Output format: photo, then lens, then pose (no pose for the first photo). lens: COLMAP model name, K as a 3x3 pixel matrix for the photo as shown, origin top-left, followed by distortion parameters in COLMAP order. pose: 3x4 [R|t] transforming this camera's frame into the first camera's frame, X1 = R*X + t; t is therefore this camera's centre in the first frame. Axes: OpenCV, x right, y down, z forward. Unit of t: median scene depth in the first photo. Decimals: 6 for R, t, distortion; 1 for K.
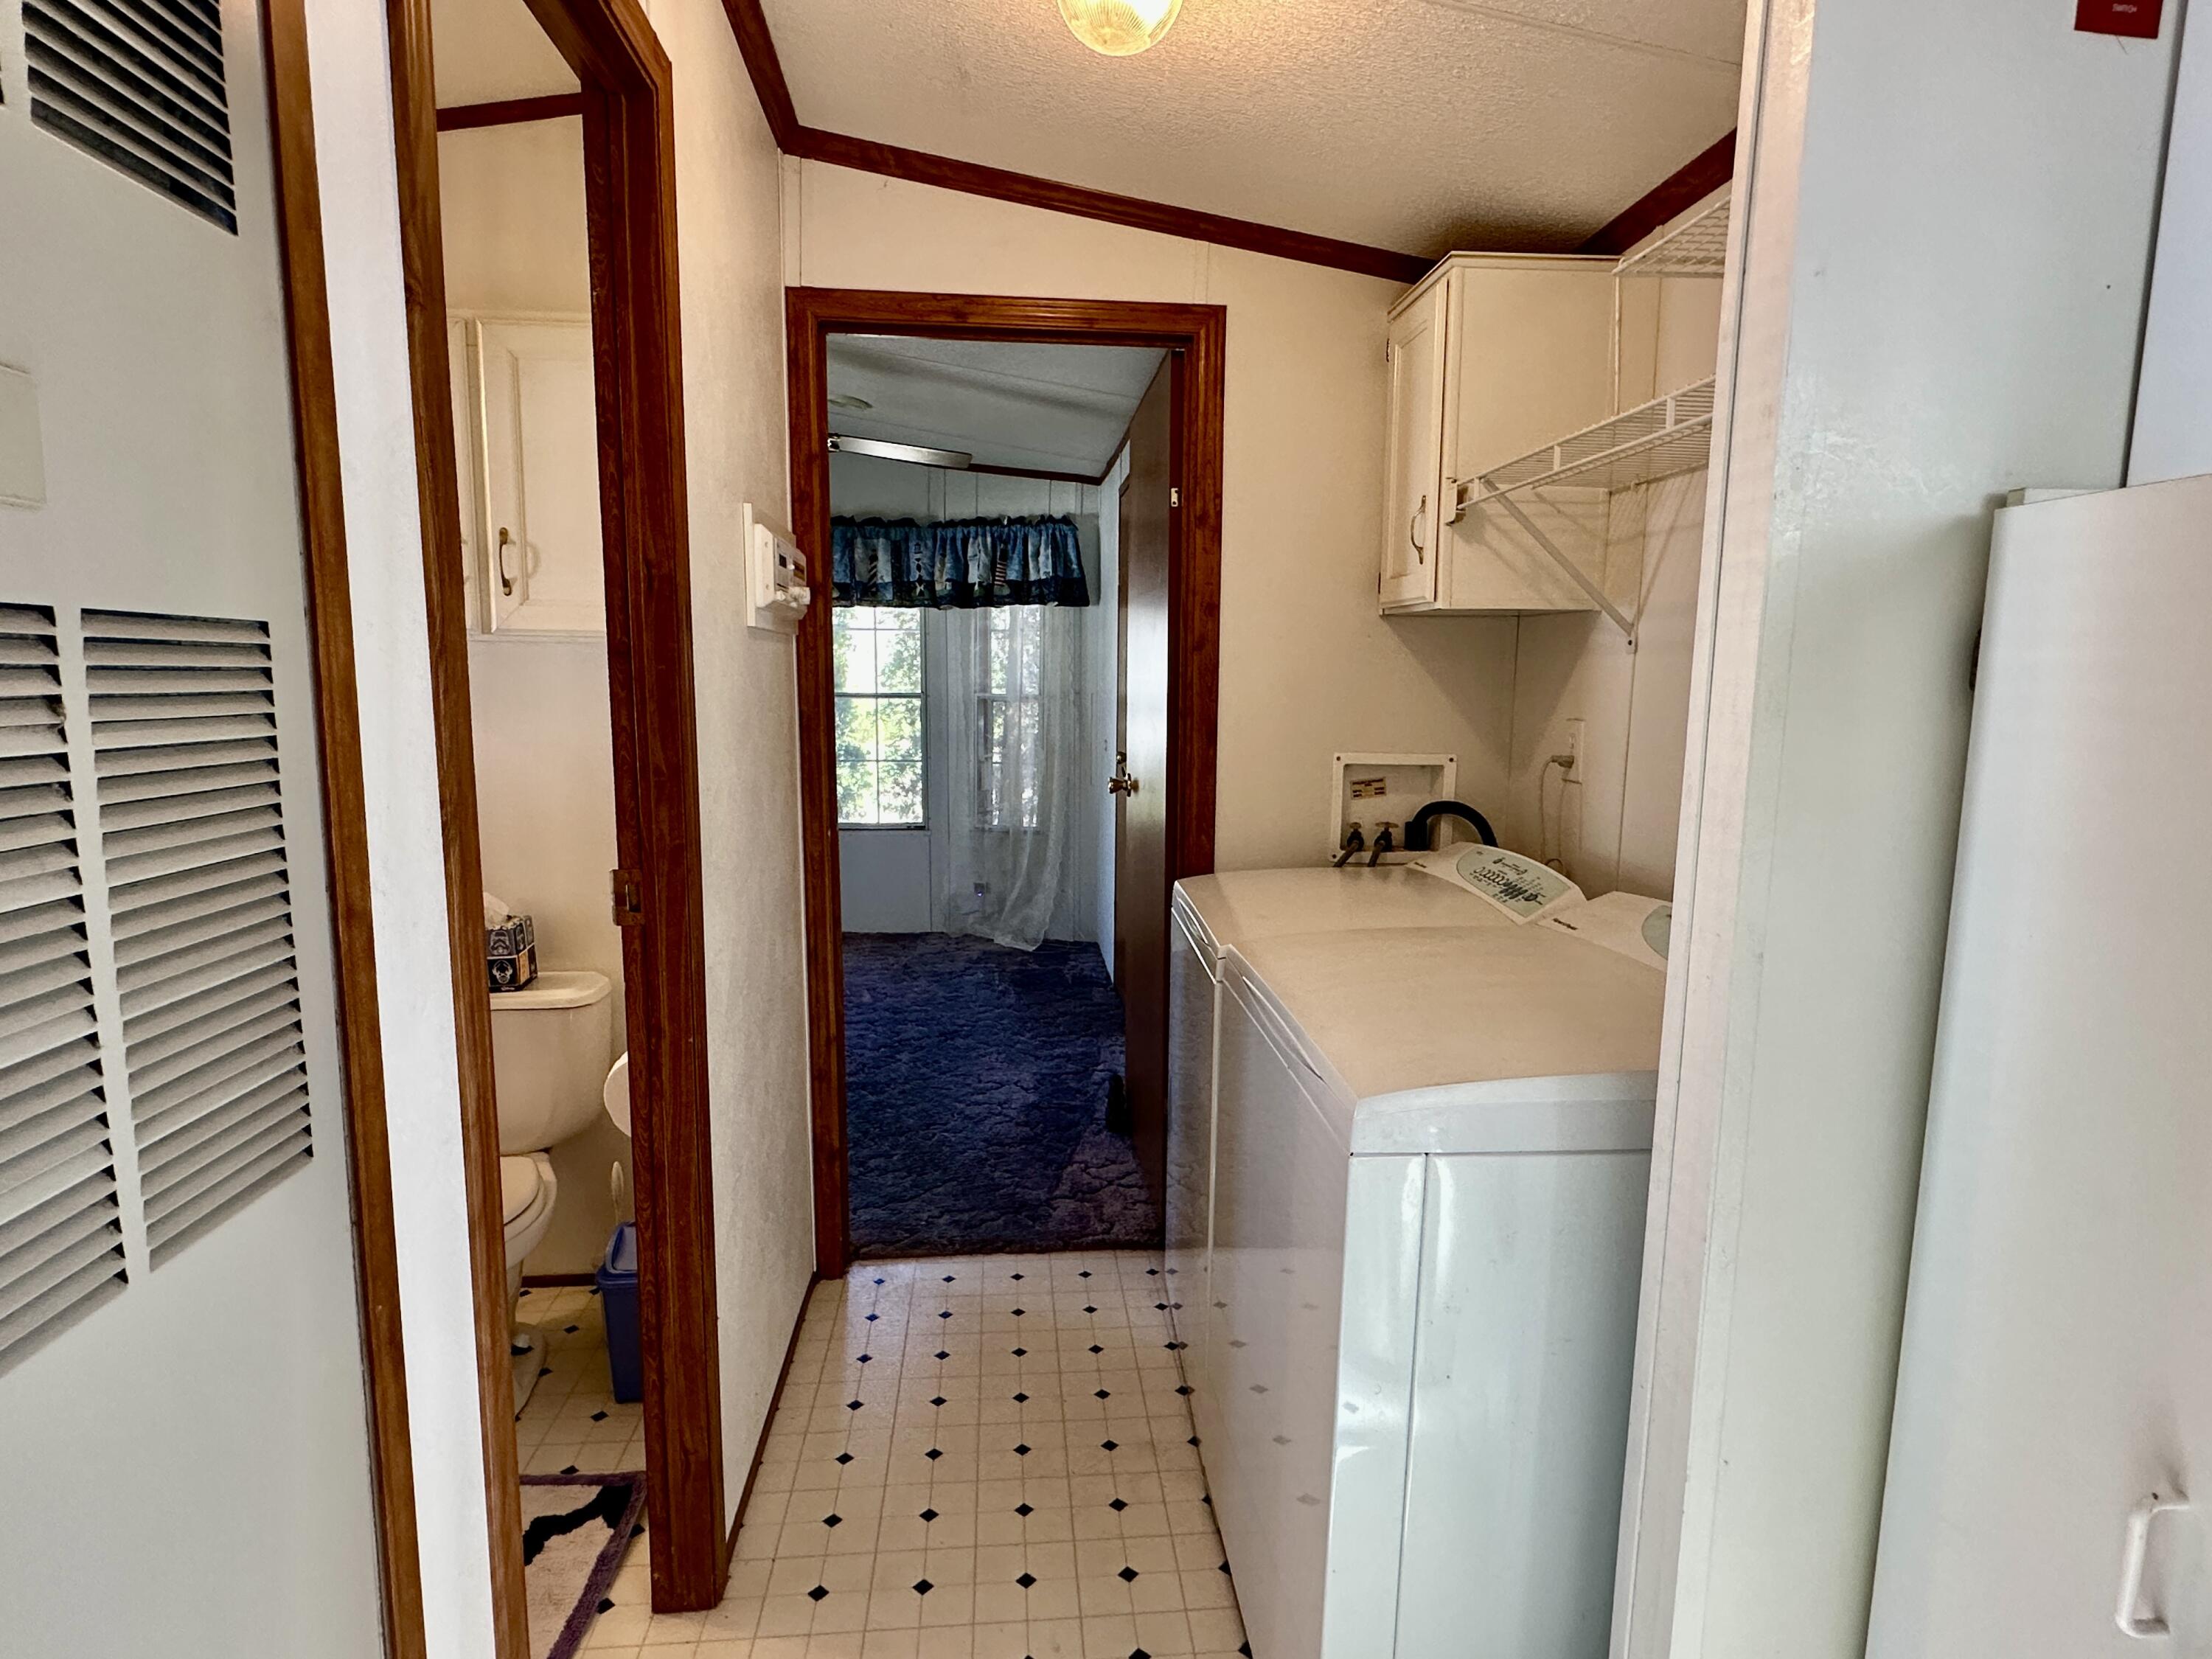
lens RADIAL K [[1146.4, 0, 1095.0], [0, 1146.4, 839.3], [0, 0, 1]] dist [-0.006678, 0.001814]
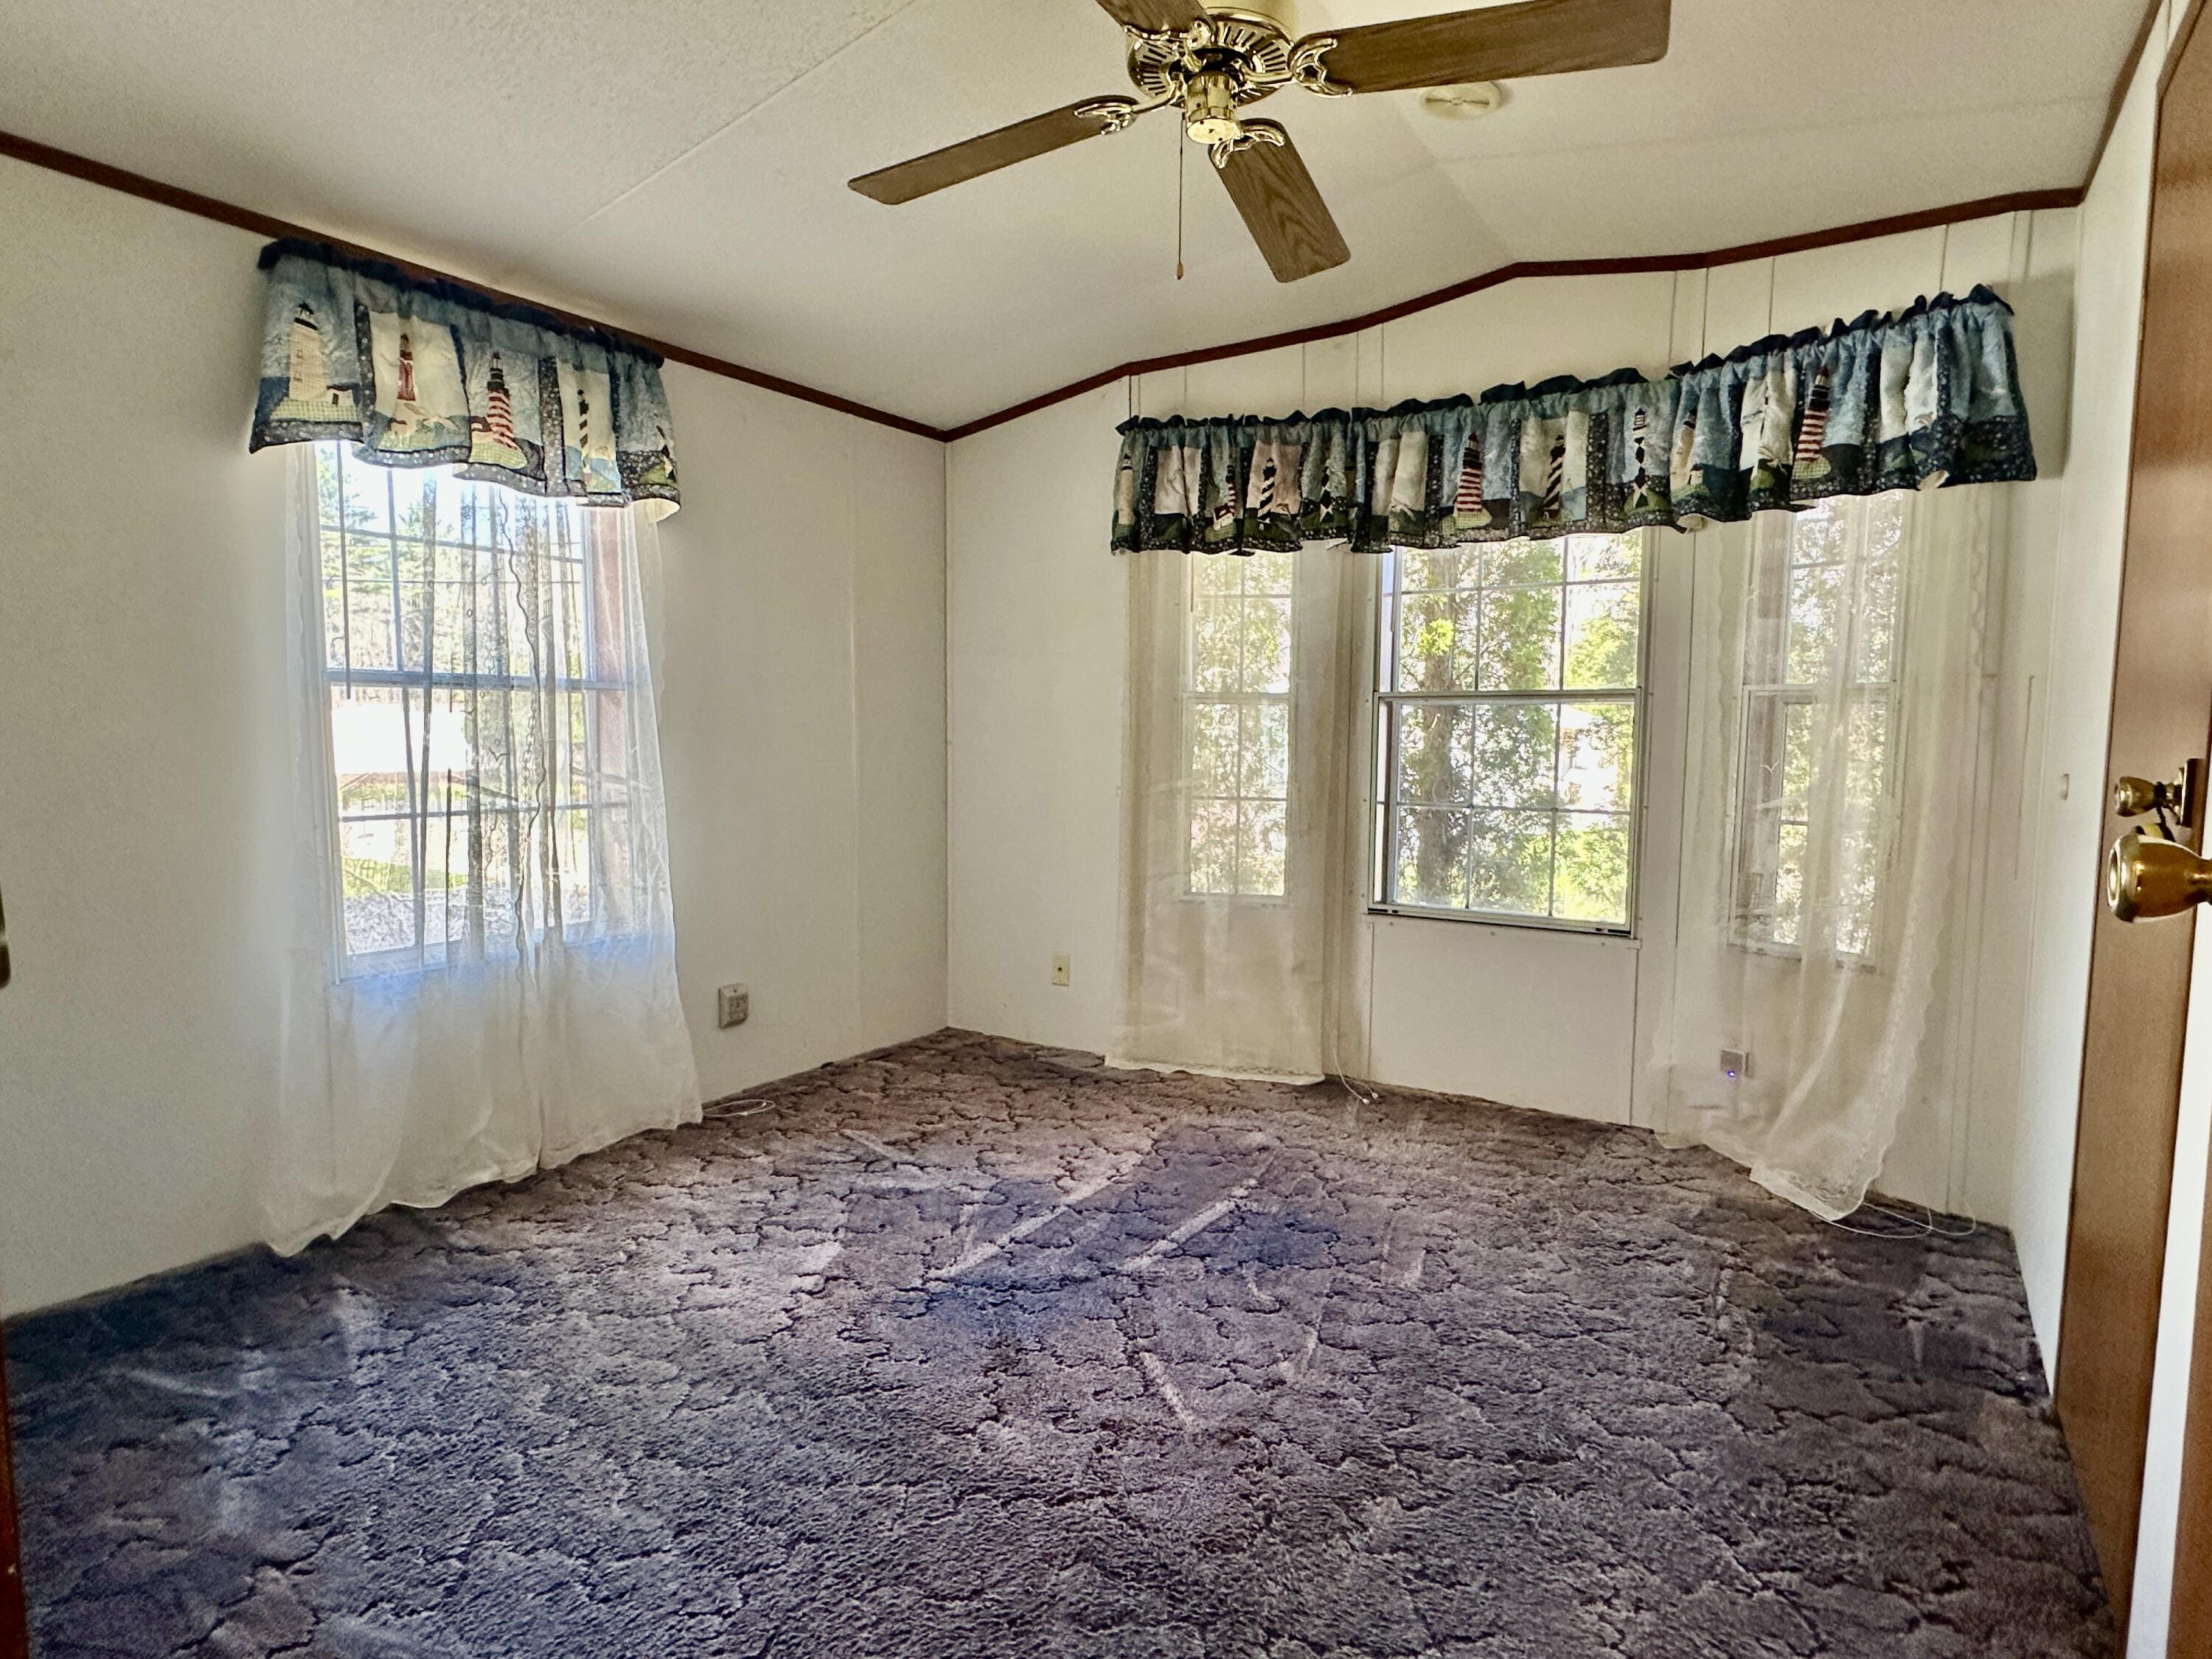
lens RADIAL K [[1146.4, 0, 1135.0], [0, 1146.4, 835.9], [0, 0, 1]] dist [-0.006678, 0.001814]
pose [[0.786498, 0.051709, -0.615425, 0.000169], [-0.089517, 0.995510, -0.030756, -0.020154], [0.611072, 0.079280, 0.787595, 0.444412]]
